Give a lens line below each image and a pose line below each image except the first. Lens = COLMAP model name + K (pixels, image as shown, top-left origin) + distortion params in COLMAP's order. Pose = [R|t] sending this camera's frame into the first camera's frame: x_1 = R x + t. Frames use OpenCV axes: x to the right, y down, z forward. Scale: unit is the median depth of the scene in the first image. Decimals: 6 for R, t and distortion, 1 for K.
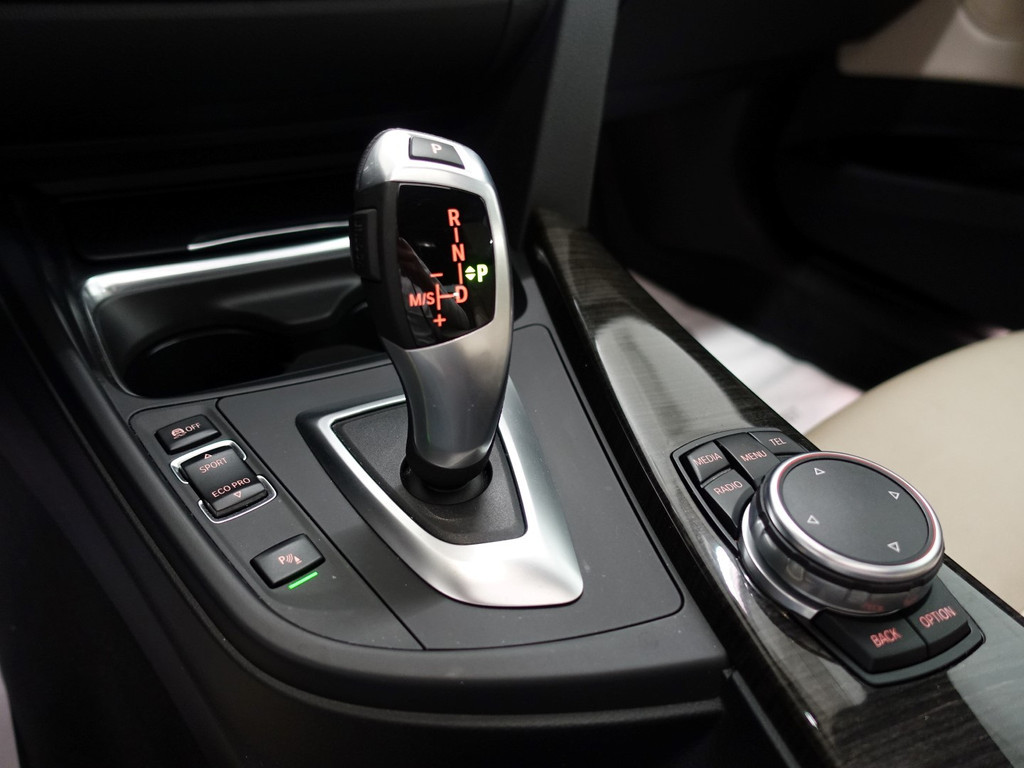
lens RADIAL K [[777.6, 0, 507.2], [0, 777.6, 375.4], [0, 0, 1]] dist [-0.005720, 0.014299]
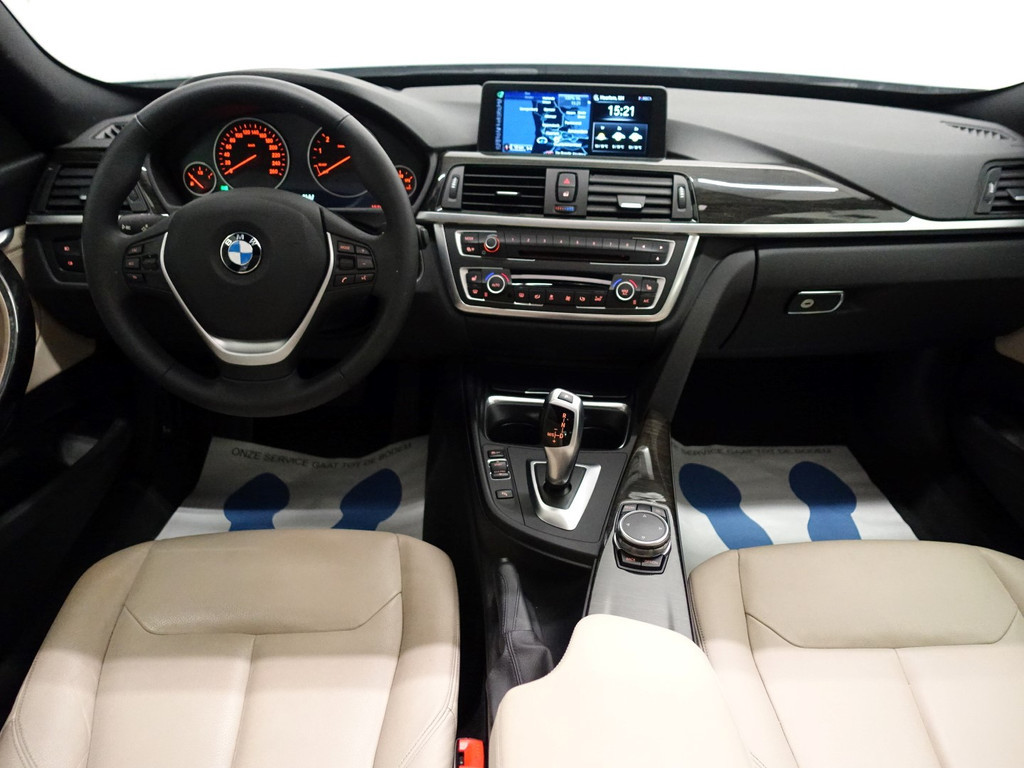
lens RADIAL K [[777.6, 0, 515.1], [0, 777.6, 391.9], [0, 0, 1]] dist [-0.005720, 0.014299]
pose [[0.835395, 0.236779, -0.496036, 1.297602], [-0.281454, 0.959441, -0.016028, -0.156186], [0.472122, 0.153001, 0.868154, -1.967998]]
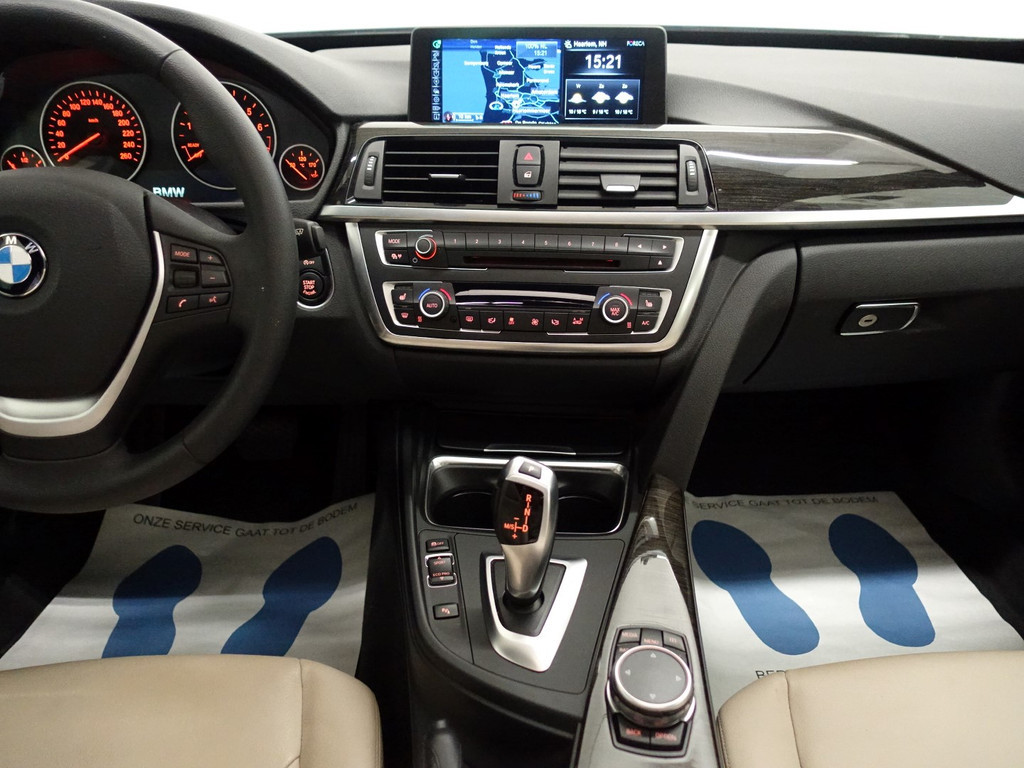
lens RADIAL K [[777.6, 0, 516.8], [0, 777.6, 389.6], [0, 0, 1]] dist [-0.005720, 0.014299]
pose [[0.842804, 0.203827, -0.498133, 0.892328], [-0.258376, 0.965121, -0.042241, -0.354015], [0.472149, 0.164306, 0.866071, -1.024874]]
